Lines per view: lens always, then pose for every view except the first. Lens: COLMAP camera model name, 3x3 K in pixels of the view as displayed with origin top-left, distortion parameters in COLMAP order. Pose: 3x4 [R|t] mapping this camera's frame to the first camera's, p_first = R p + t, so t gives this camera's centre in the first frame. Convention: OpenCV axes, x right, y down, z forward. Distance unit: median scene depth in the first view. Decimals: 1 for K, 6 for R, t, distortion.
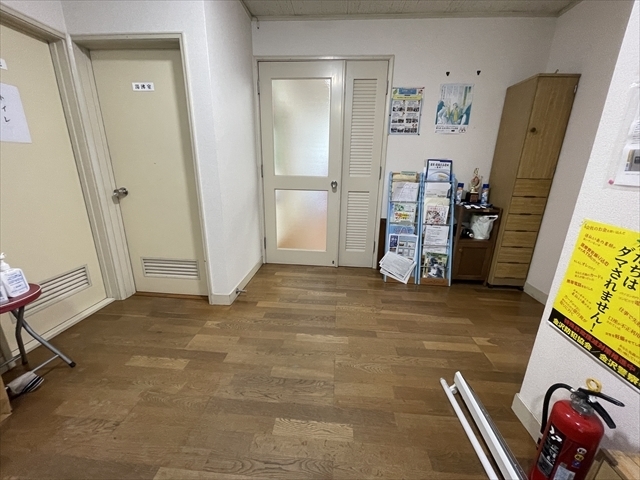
lens RADIAL K [[257.7, 0, 322.5], [0, 257.7, 238.7], [0, 0, 1]] dist [0.001071, -0.001529]
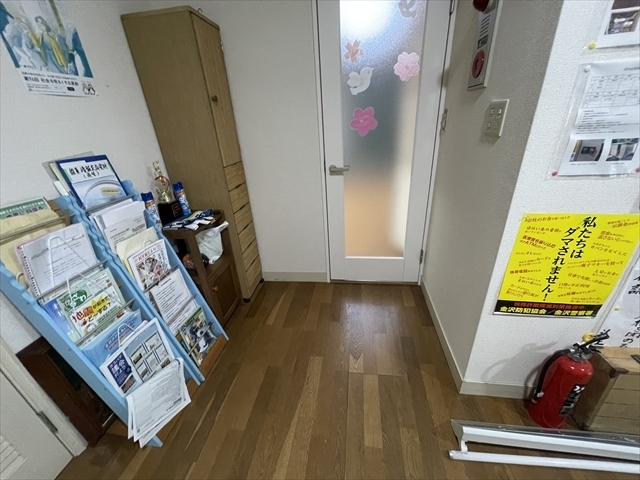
lens RADIAL K [[257.7, 0, 317.1], [0, 257.7, 240.8], [0, 0, 1]] dist [0.001071, -0.001529]
pose [[0.069396, -0.446898, 0.891889, 0.027362], [0.330023, 0.853989, 0.402229, -0.271536], [-0.941419, 0.266431, 0.206750, 0.672380]]
